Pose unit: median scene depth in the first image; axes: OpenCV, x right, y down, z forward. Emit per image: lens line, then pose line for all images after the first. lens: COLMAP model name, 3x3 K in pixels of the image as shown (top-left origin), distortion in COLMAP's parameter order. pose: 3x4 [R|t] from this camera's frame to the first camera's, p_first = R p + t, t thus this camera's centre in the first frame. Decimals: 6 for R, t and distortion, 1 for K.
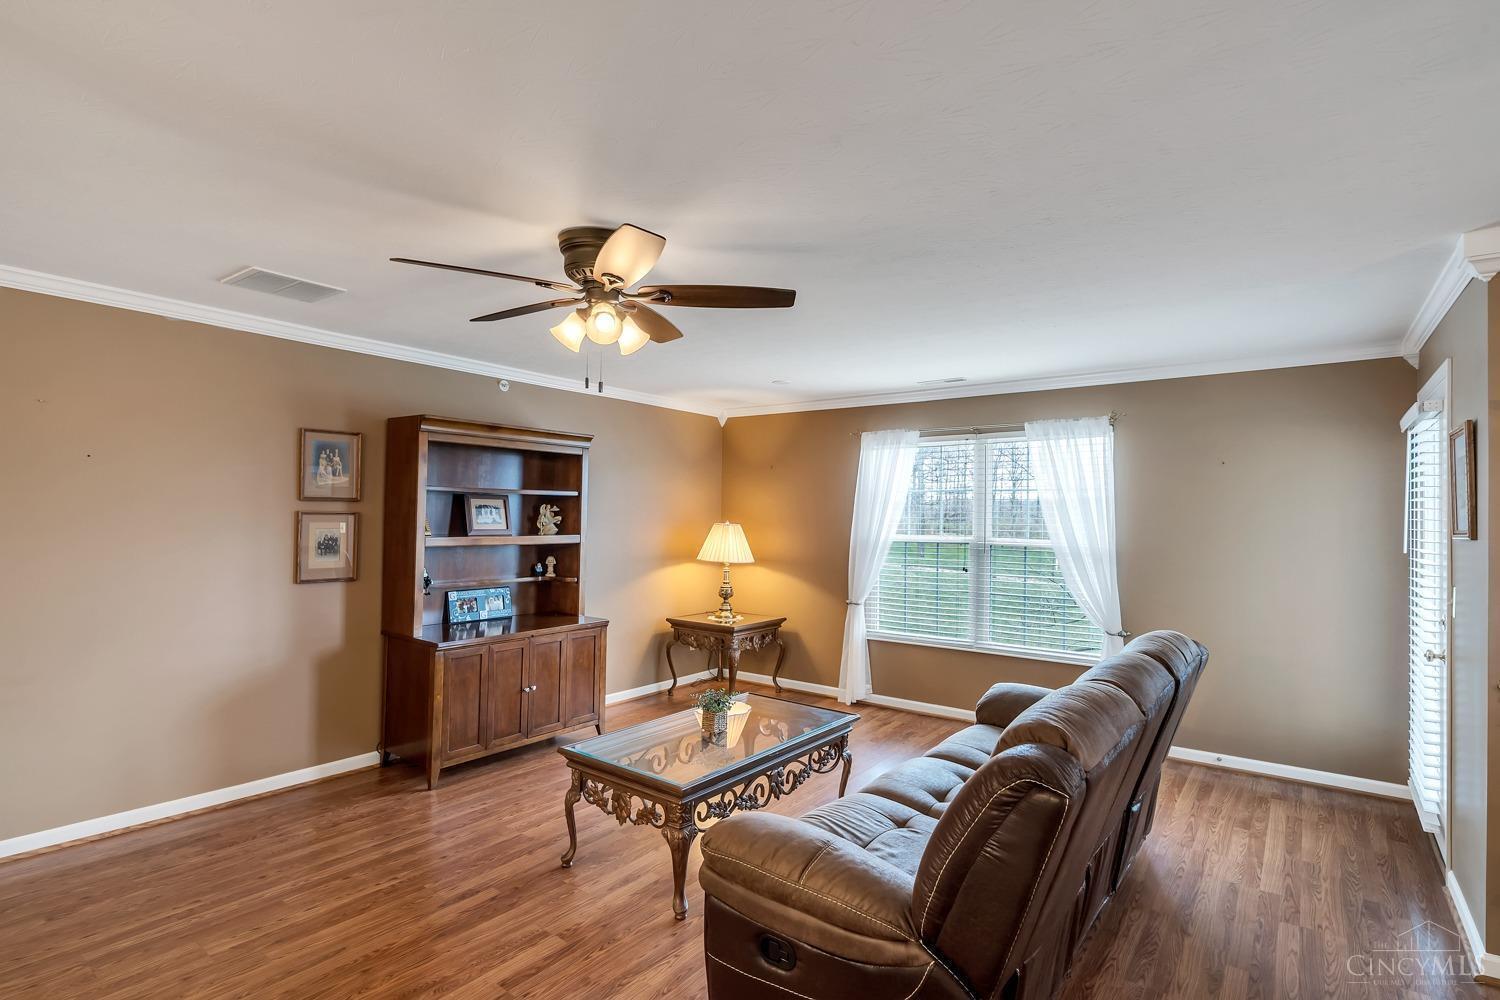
lens RADIAL K [[745.3, 0, 746.7], [0, 745.3, 507.5], [0, 0, 1]] dist [0.009055, -0.002405]
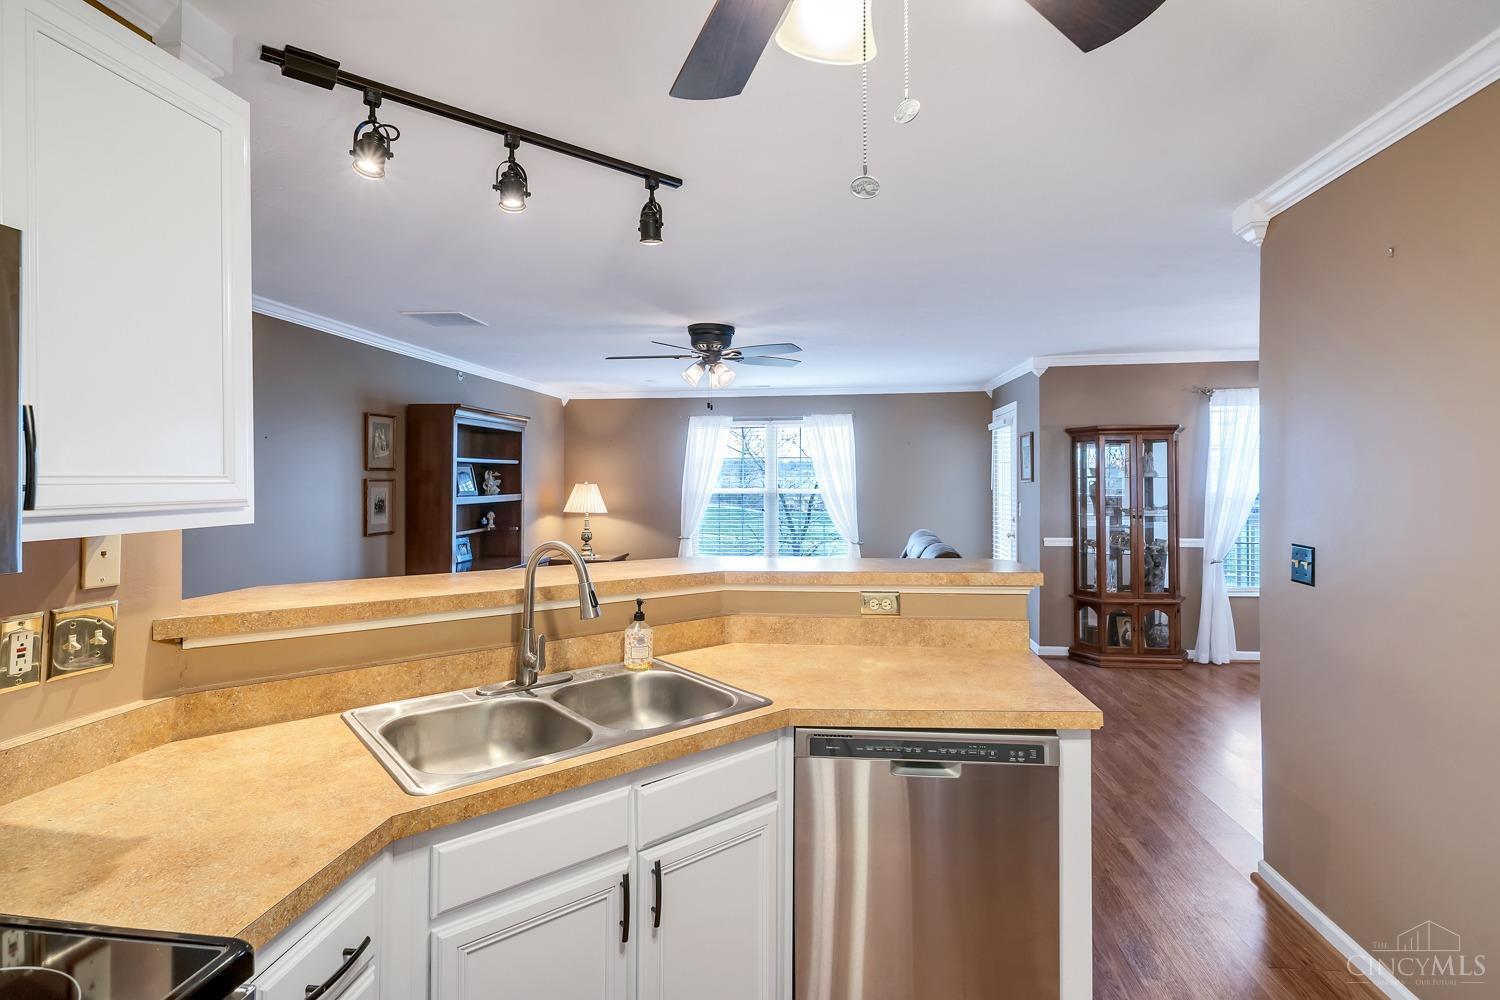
lens RADIAL K [[745.3, 0, 745.5], [0, 745.3, 474.0], [0, 0, 1]] dist [0.009055, -0.002405]
pose [[0.866092, -0.014677, 0.499669, -0.532287], [0.009622, 0.999873, 0.012692, -0.010444], [-0.499792, -0.006185, 0.866123, -0.315893]]
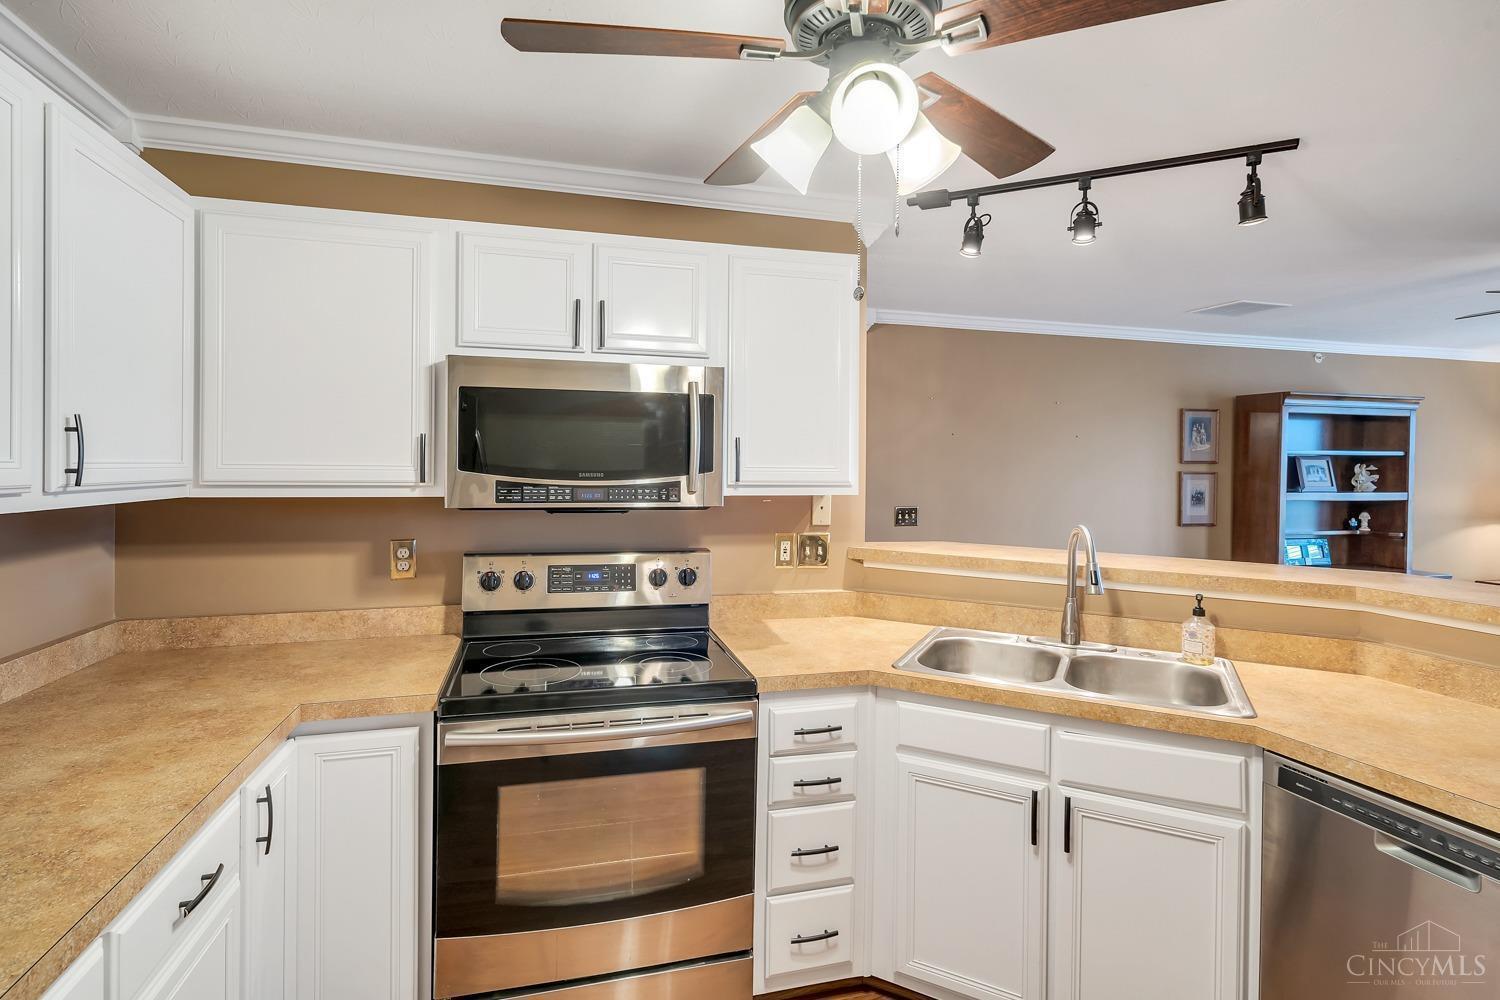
lens RADIAL K [[745.3, 0, 741.3], [0, 745.3, 472.7], [0, 0, 1]] dist [0.009055, -0.002405]
pose [[0.790364, -0.002615, -0.612632, -0.318536], [0.010062, 0.999911, 0.008713, -0.009929], [0.612555, -0.013051, 0.790320, -0.412531]]
